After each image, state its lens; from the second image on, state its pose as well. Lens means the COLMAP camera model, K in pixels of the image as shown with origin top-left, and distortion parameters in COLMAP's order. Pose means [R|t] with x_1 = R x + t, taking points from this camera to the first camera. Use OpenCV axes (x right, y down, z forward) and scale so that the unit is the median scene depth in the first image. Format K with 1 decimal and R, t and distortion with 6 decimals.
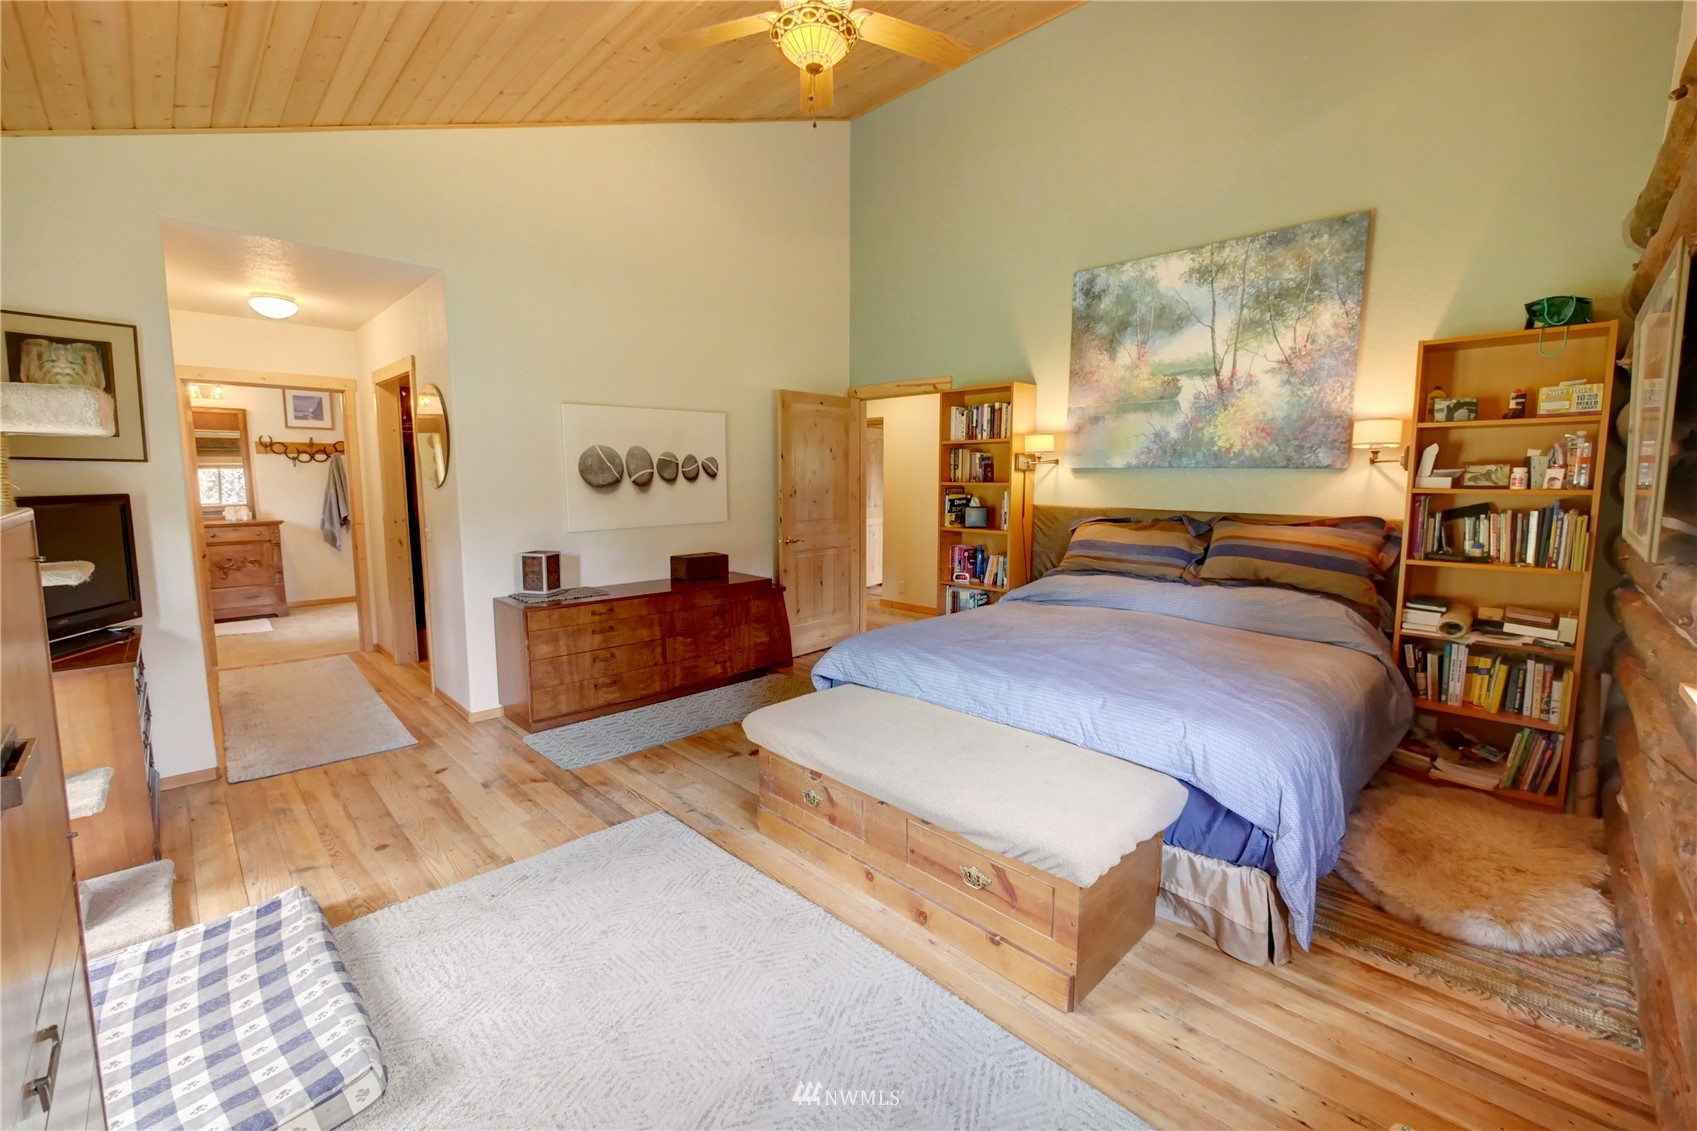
lens RADIAL K [[706.3, 0, 848.8], [0, 706.3, 557.9], [0, 0, 1]] dist [-0.007225, 0.001204]
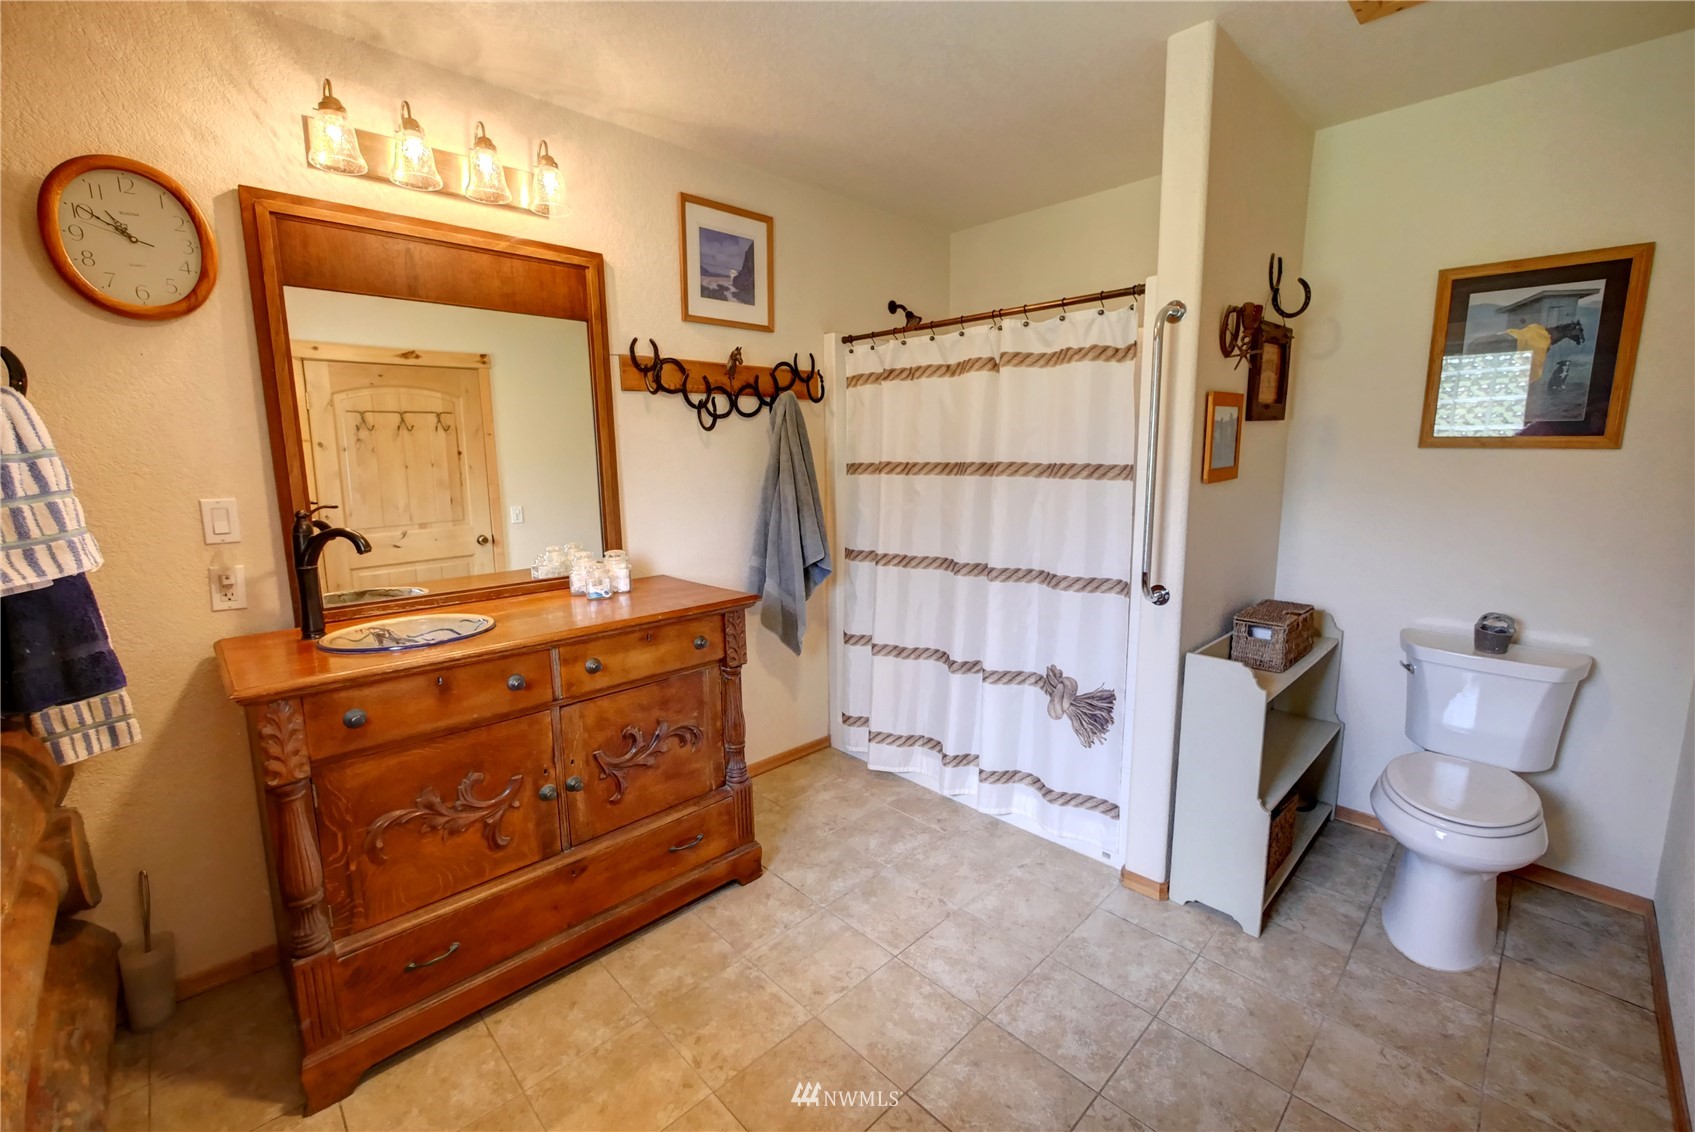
lens RADIAL K [[705.5, 0, 847.8], [0, 705.5, 561.7], [0, 0, 1]] dist [-0.007225, 0.001204]
pose [[0.999949, -0.006484, -0.007735, -0.705444], [0.006885, 0.998575, 0.052917, -0.079542], [0.007381, -0.052968, 0.998569, 0.628573]]
